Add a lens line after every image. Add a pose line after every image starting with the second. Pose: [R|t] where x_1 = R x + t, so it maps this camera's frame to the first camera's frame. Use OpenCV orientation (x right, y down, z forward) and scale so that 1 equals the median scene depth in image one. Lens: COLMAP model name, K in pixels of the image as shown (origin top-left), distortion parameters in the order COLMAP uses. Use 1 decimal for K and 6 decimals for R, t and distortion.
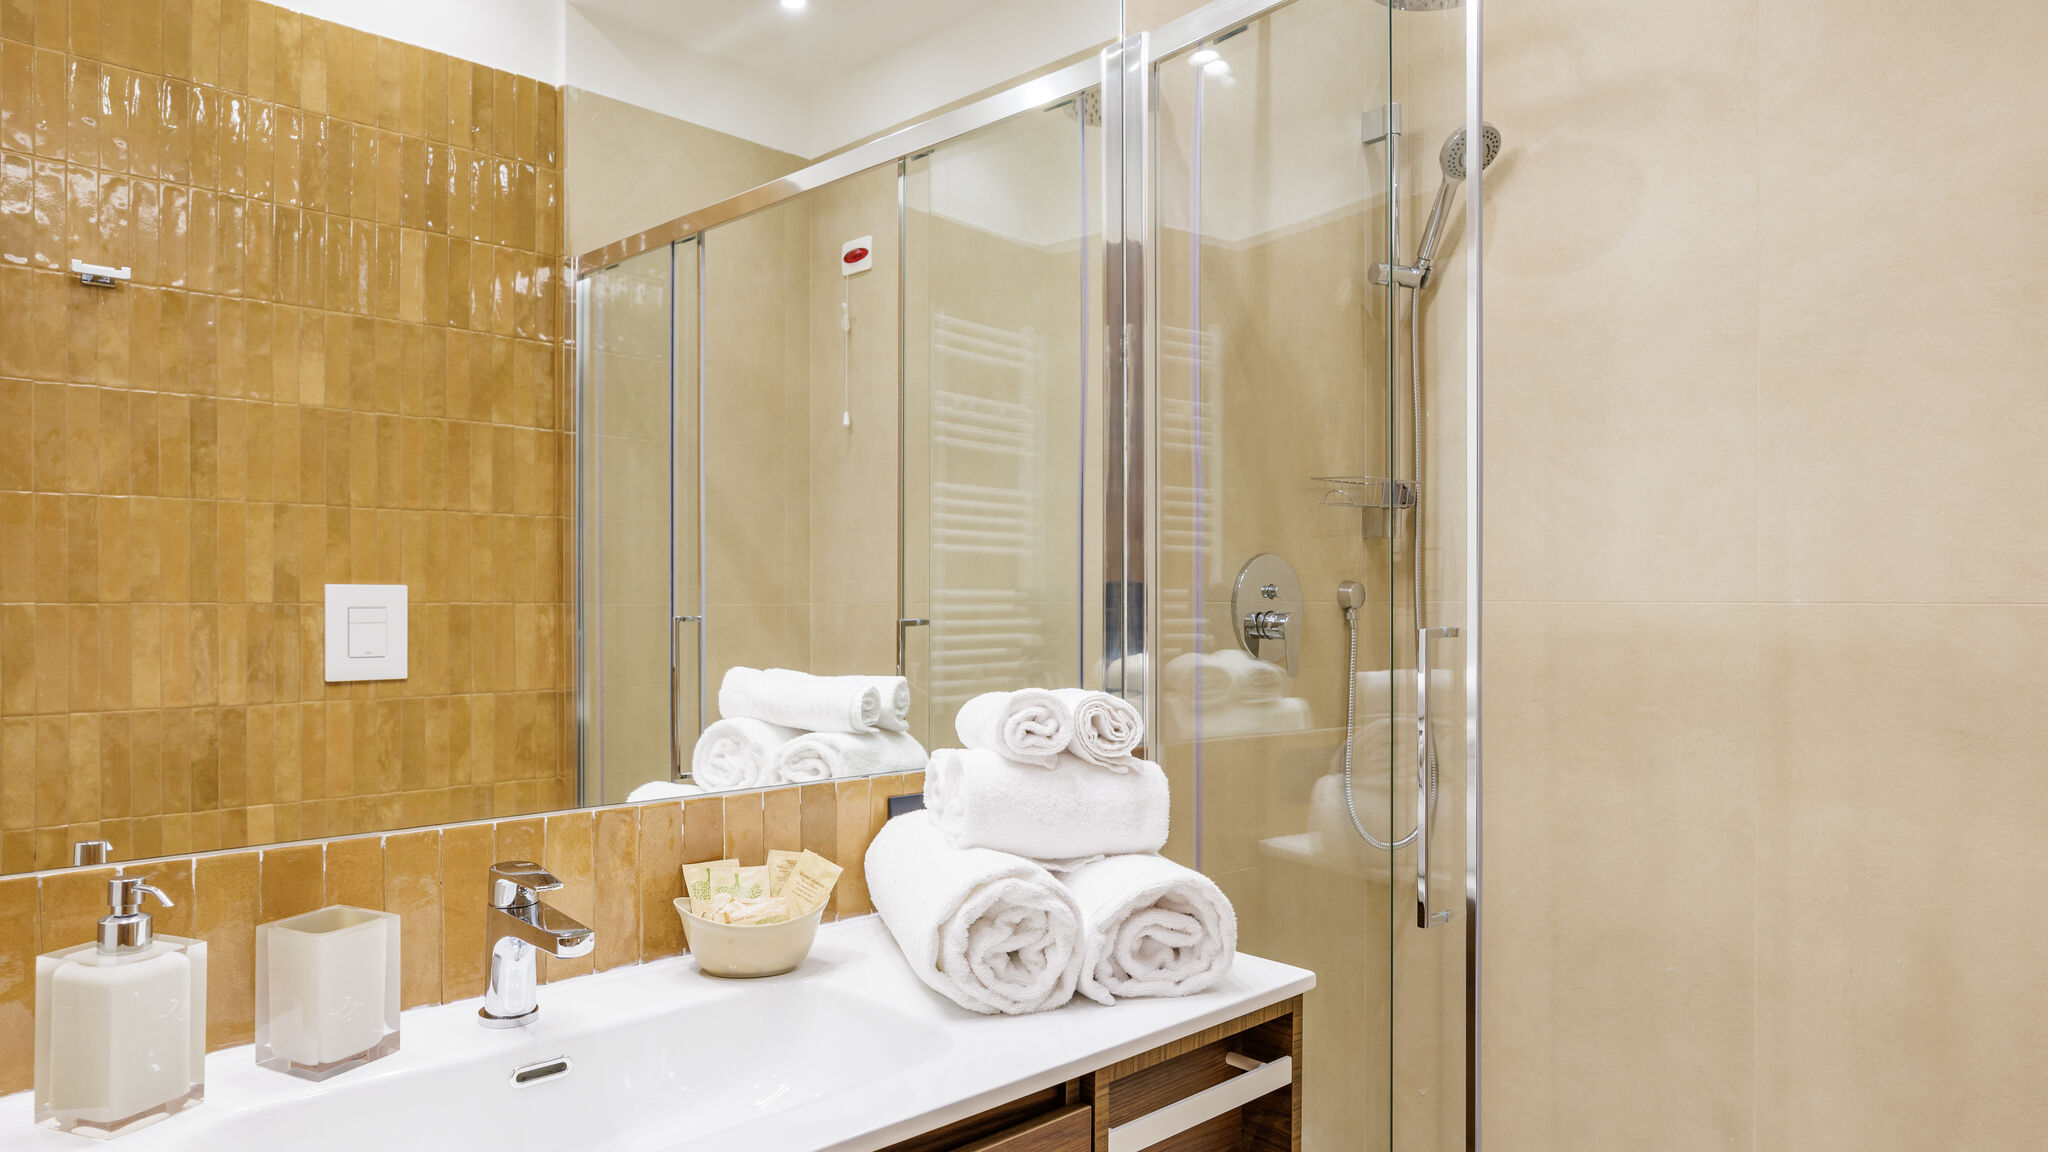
lens RADIAL K [[1273.4, 0, 1014.1], [0, 1273.4, 578.4], [0, 0, 1]] dist [0.002901, 0.000350]
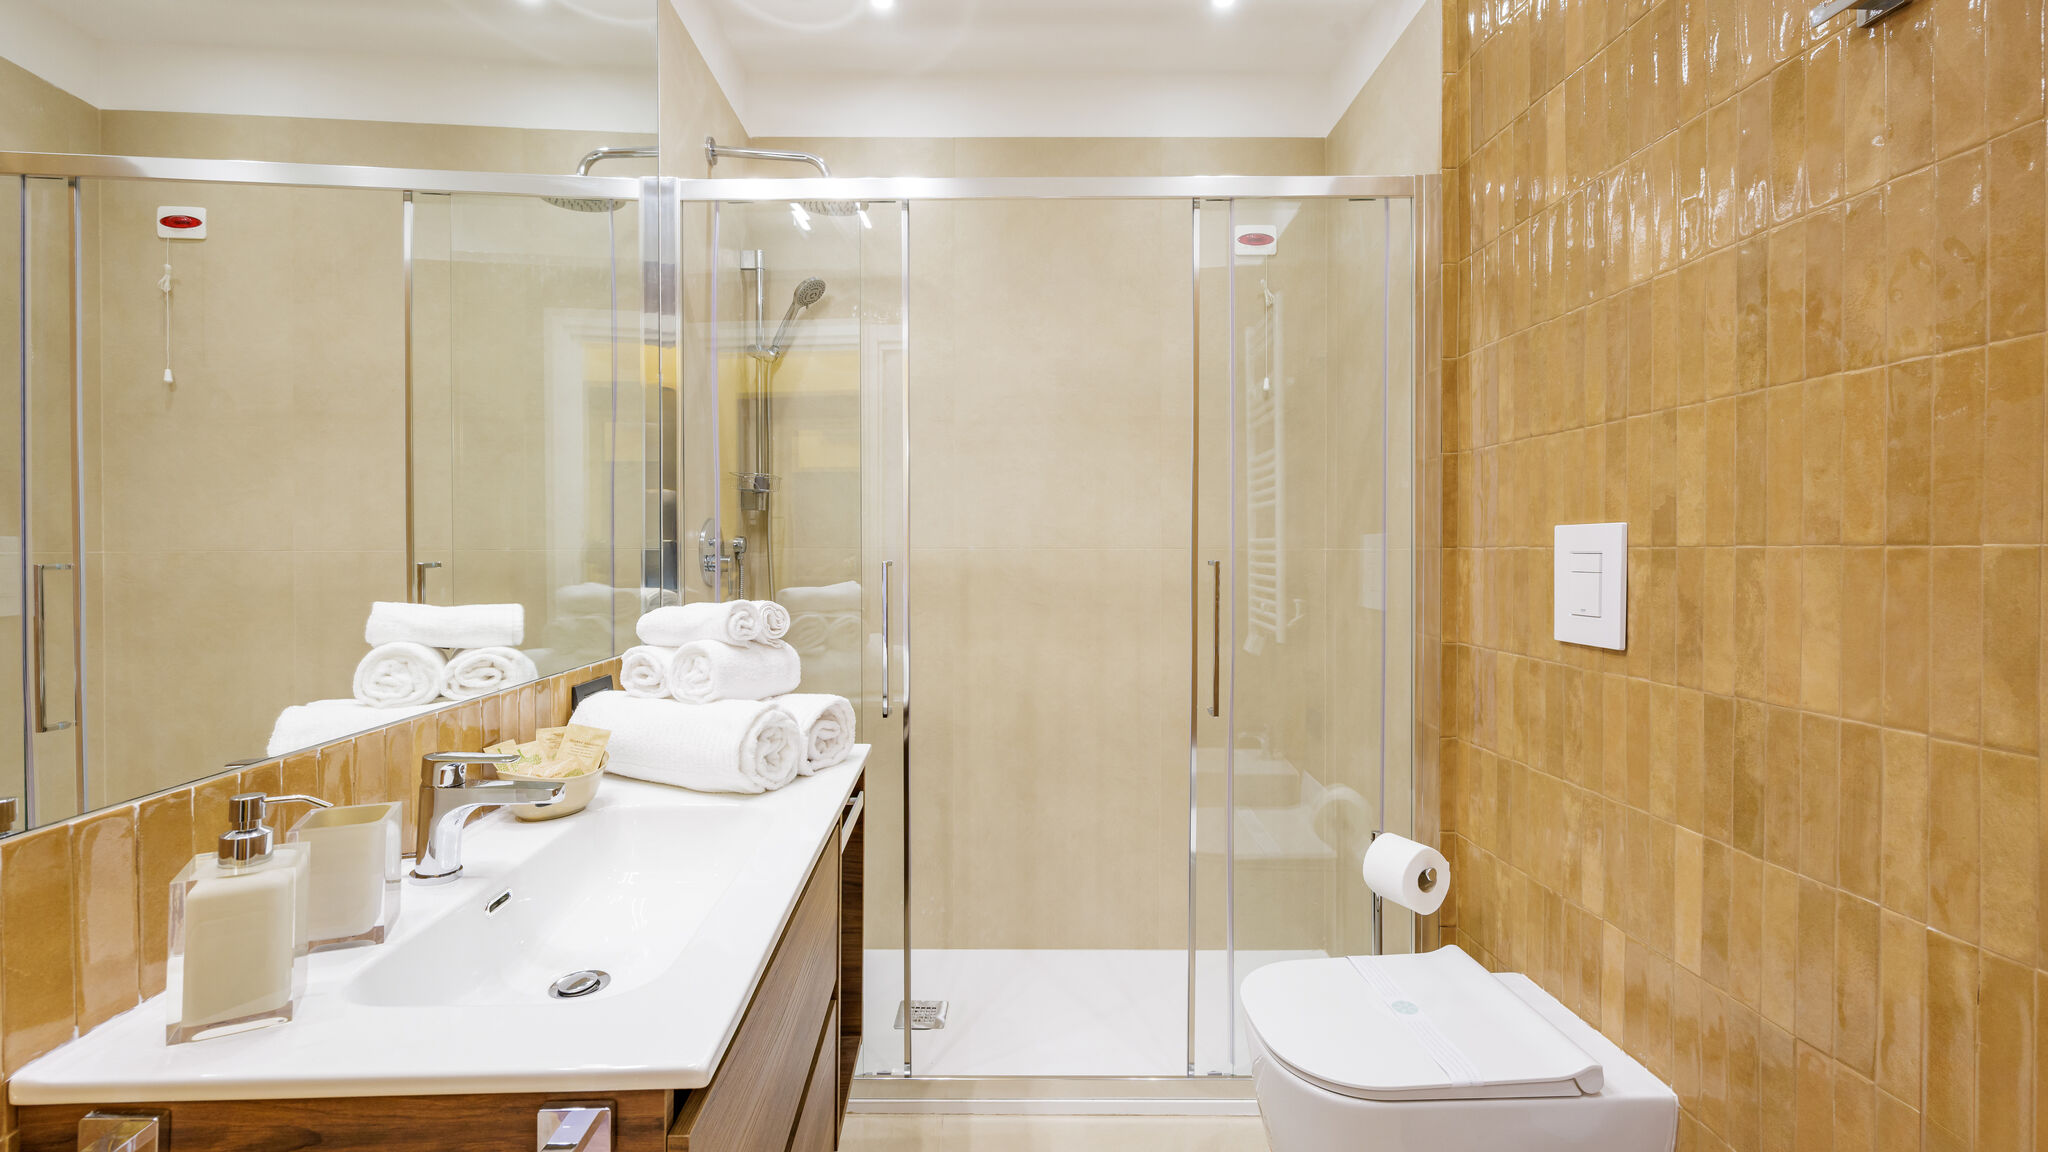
lens RADIAL K [[842.0, 0, 1026.2], [0, 842.0, 556.7], [0, 0, 1]] dist [0.006752, -0.001327]
pose [[0.649672, -0.006931, 0.760183, -0.496736], [-0.010999, 0.999768, 0.018516, 0.006413], [-0.760135, -0.020391, 0.649445, 0.020622]]
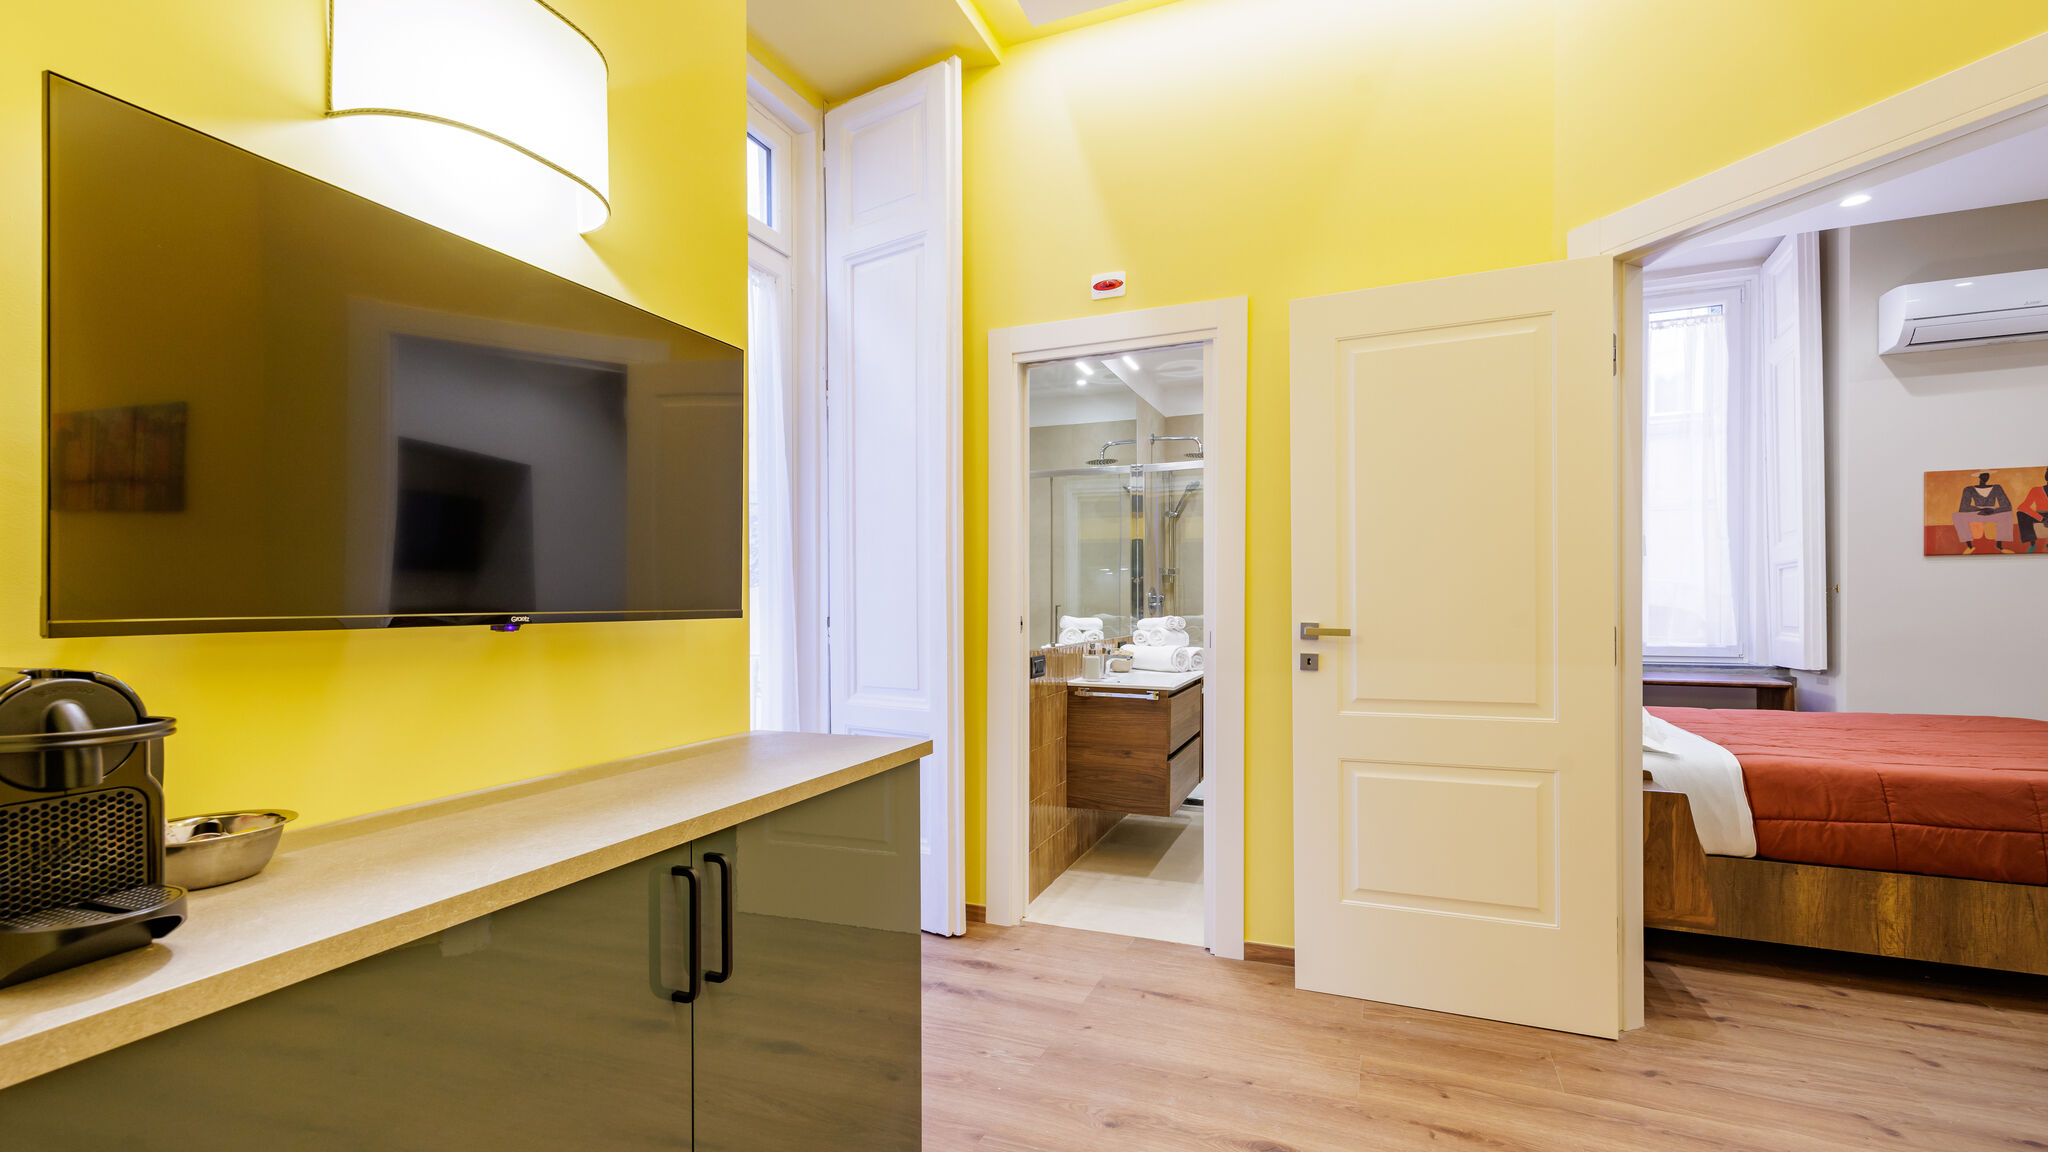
lens RADIAL K [[842.0, 0, 981.2], [0, 842.0, 610.4], [0, 0, 1]] dist [0.006752, -0.001327]
pose [[0.930314, -0.005390, 0.366723, -1.717575], [-0.004181, 0.999671, 0.025300, -0.015915], [-0.366739, -0.025071, 0.929986, -1.671292]]
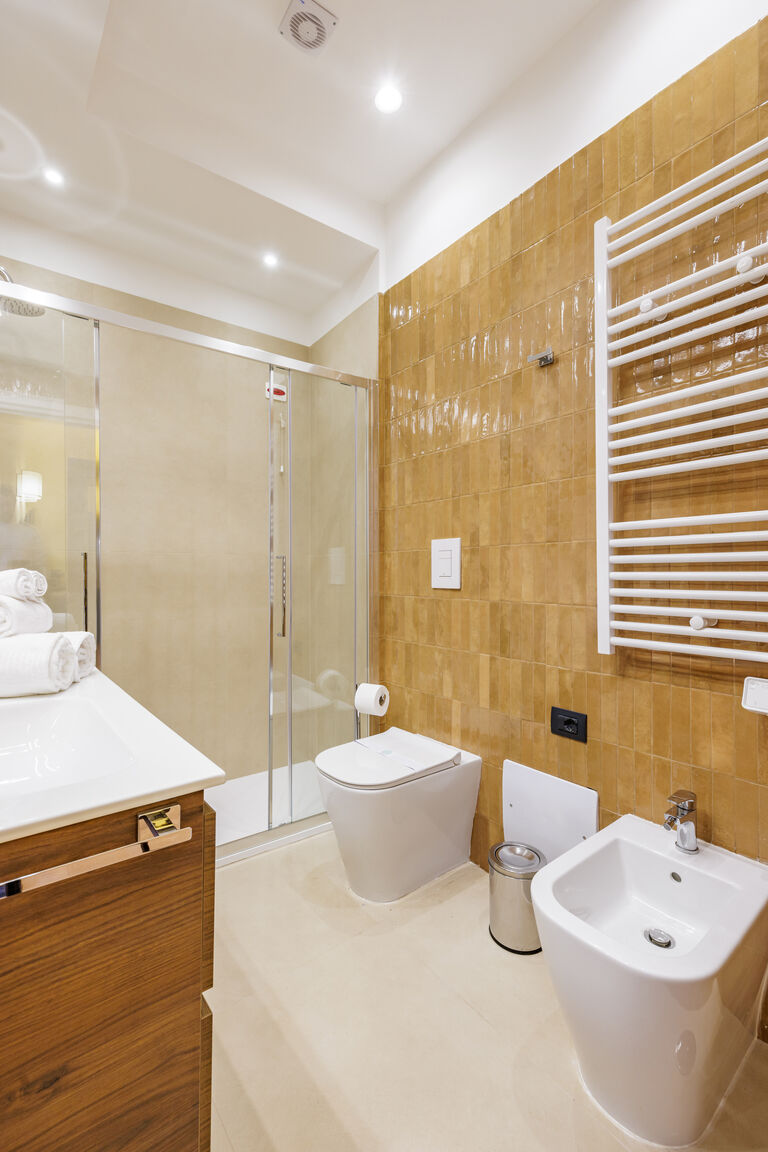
lens RADIAL K [[502.6, 0, 365.3], [0, 502.6, 577.8], [0, 0, 1]] dist [0.015431, -0.002722]
pose [[0.100301, -0.007872, 0.994926, -0.753529], [-0.013313, 0.999869, 0.009253, 0.075085], [-0.994868, -0.014174, 0.100183, 0.229881]]
